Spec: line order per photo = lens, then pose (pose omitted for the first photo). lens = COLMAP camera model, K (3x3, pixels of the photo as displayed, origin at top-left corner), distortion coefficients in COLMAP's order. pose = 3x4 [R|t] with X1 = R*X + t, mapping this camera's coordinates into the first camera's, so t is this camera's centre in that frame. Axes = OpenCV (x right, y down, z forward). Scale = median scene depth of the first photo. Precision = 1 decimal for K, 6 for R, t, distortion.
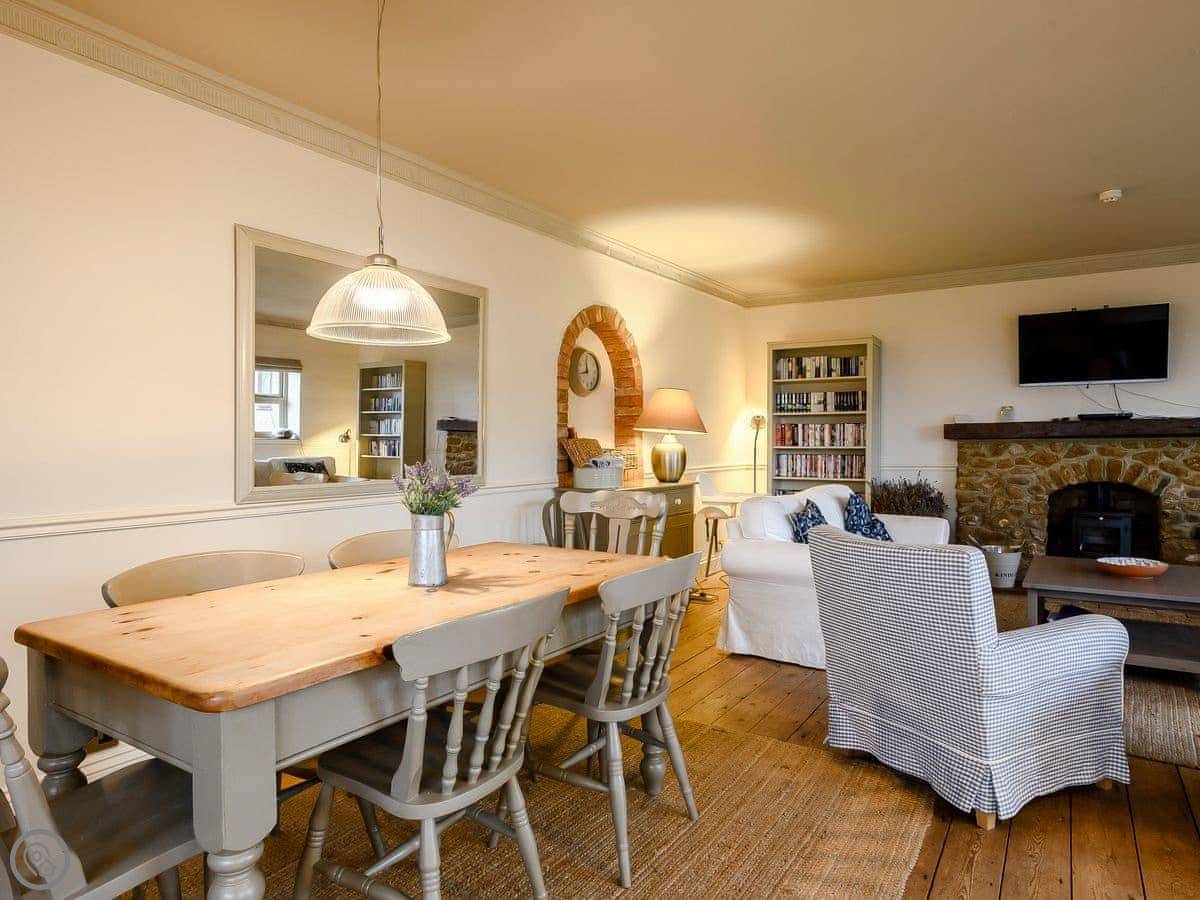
lens RADIAL K [[718.5, 0, 620.8], [0, 718.5, 447.6], [0, 0, 1]] dist [-0.052035, 0.041811]
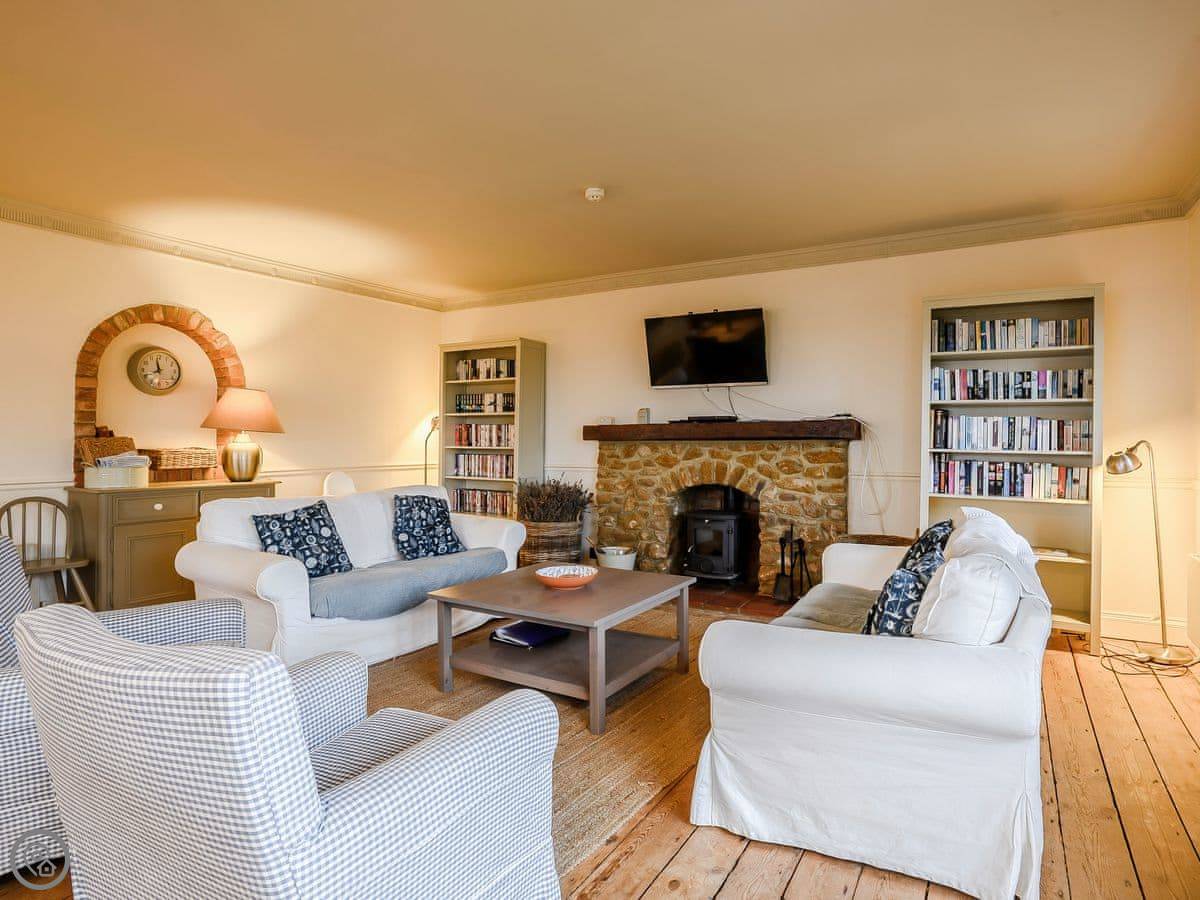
lens RADIAL K [[661.4, 0, 621.4], [0, 661.4, 433.1], [0, 0, 1]] dist [-0.055165, 0.031384]
pose [[0.999566, 0.008052, 0.028343, 0.501876], [-0.007521, 0.999795, -0.018799, -0.005350], [-0.028488, 0.018578, 0.999421, 0.064061]]
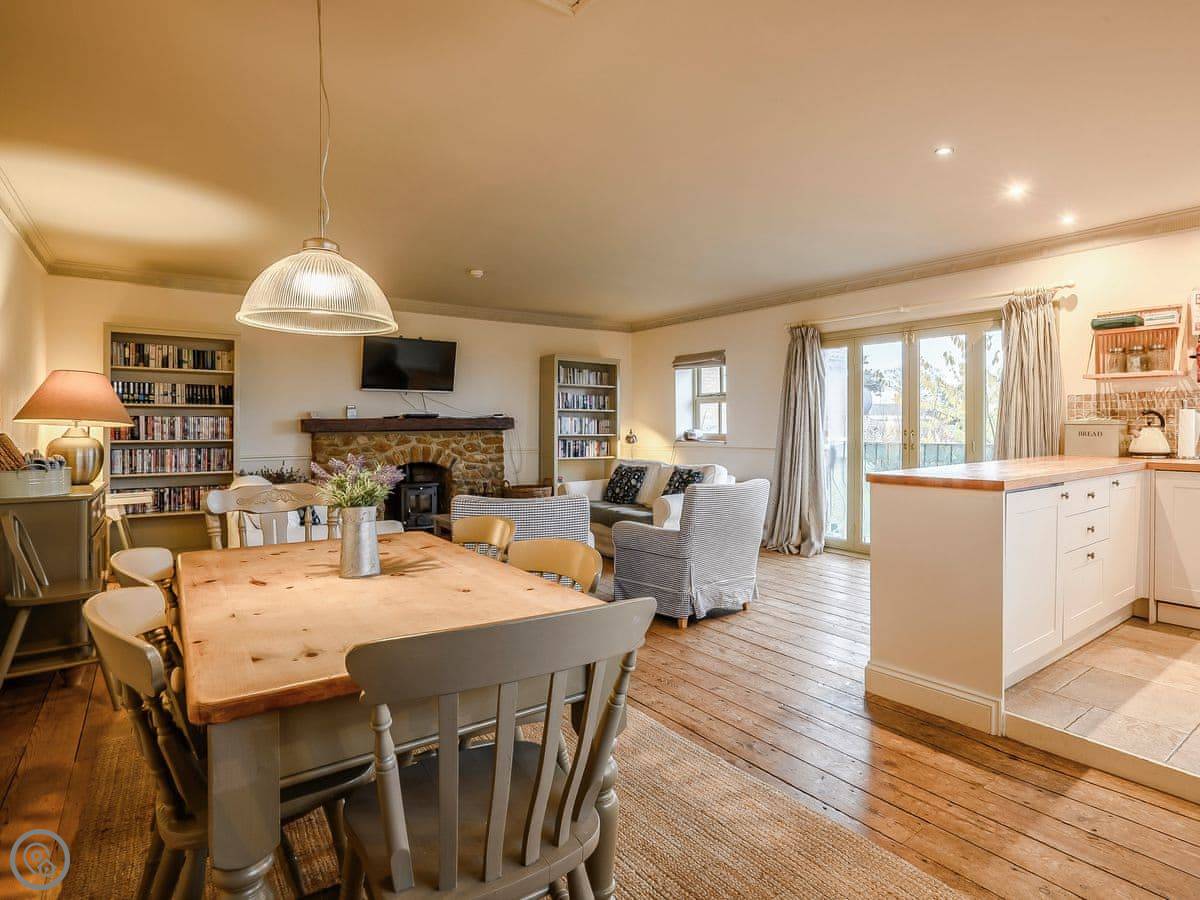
lens RADIAL K [[656.0, 0, 678.1], [0, 656.0, 432.8], [0, 0, 1]] dist [-0.050056, 0.030932]
pose [[0.323087, -0.002896, 0.946365, -0.357639], [0.012290, 0.999924, -0.001135, -0.002334], [-0.946290, 0.011997, 0.323098, 0.093598]]
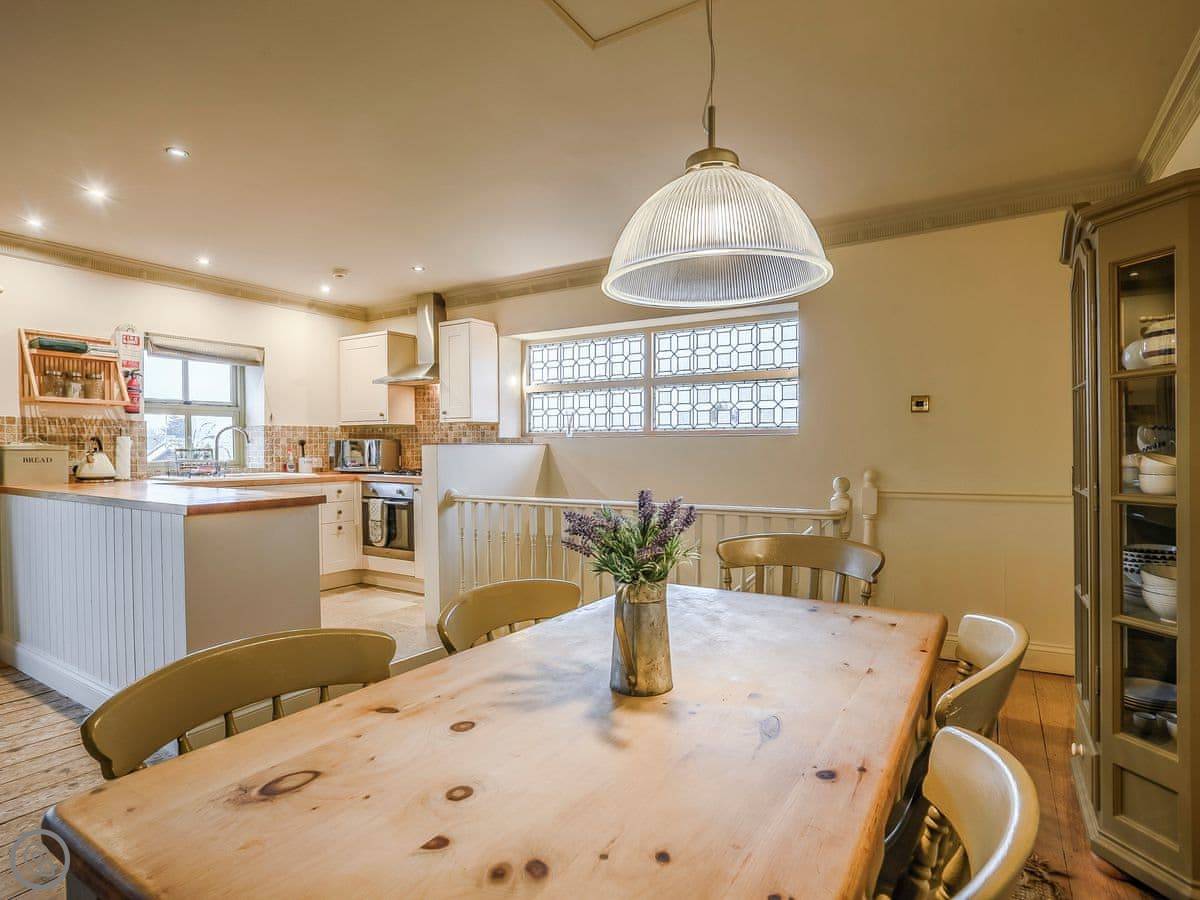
lens RADIAL K [[649.0, 0, 573.8], [0, 649.0, 462.4], [0, 0, 1]] dist [-0.052976, 0.030020]
pose [[-0.999579, 0.011804, 0.026493, -0.078275], [0.012647, 0.999411, 0.031910, -0.008426], [-0.026101, 0.032232, -0.999140, 0.560666]]
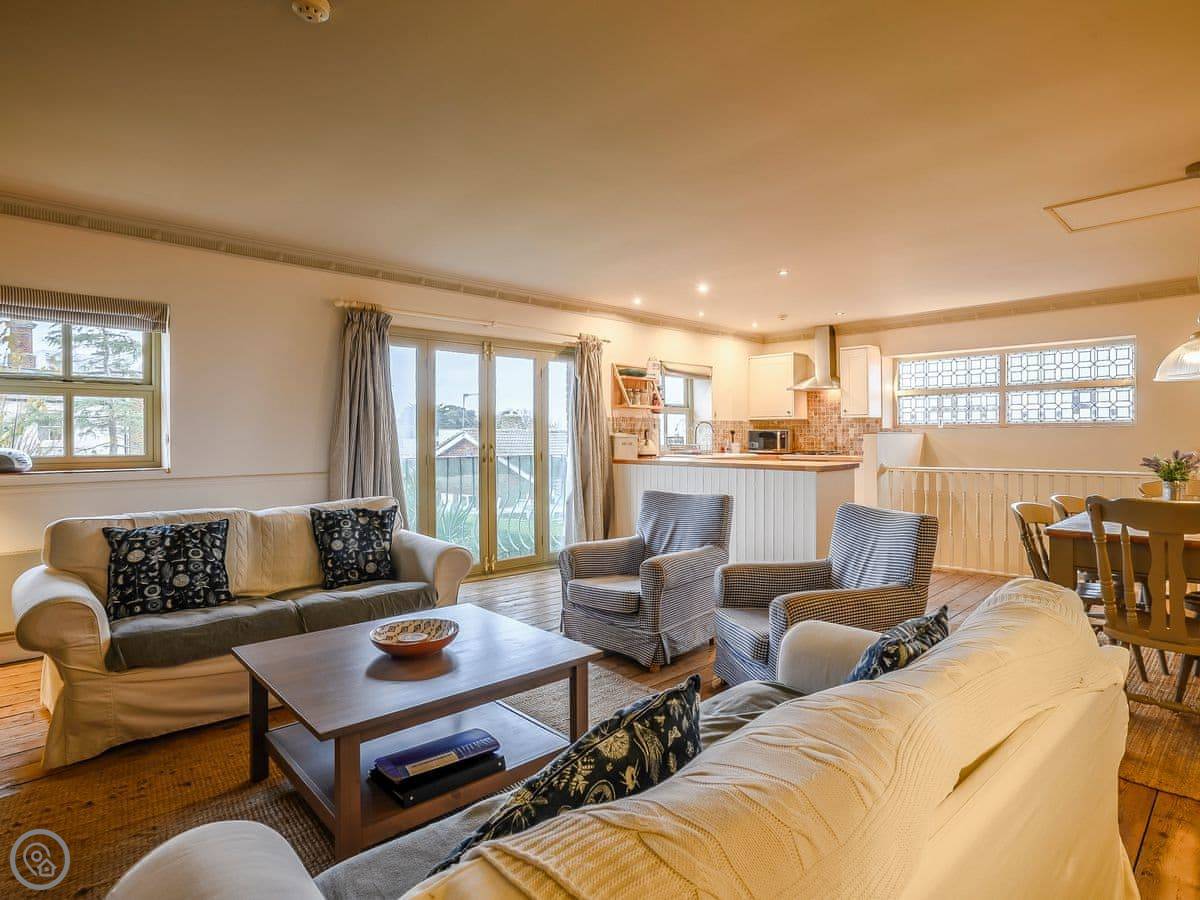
lens RADIAL K [[650.3, 0, 648.5], [0, 650.3, 435.3], [0, 0, 1]] dist [-0.075258, 0.056950]
pose [[-0.976259, 0.014684, 0.216106, 0.240430], [0.016330, 0.999850, 0.005832, -0.017128], [-0.215988, 0.009223, -0.976352, 1.008684]]
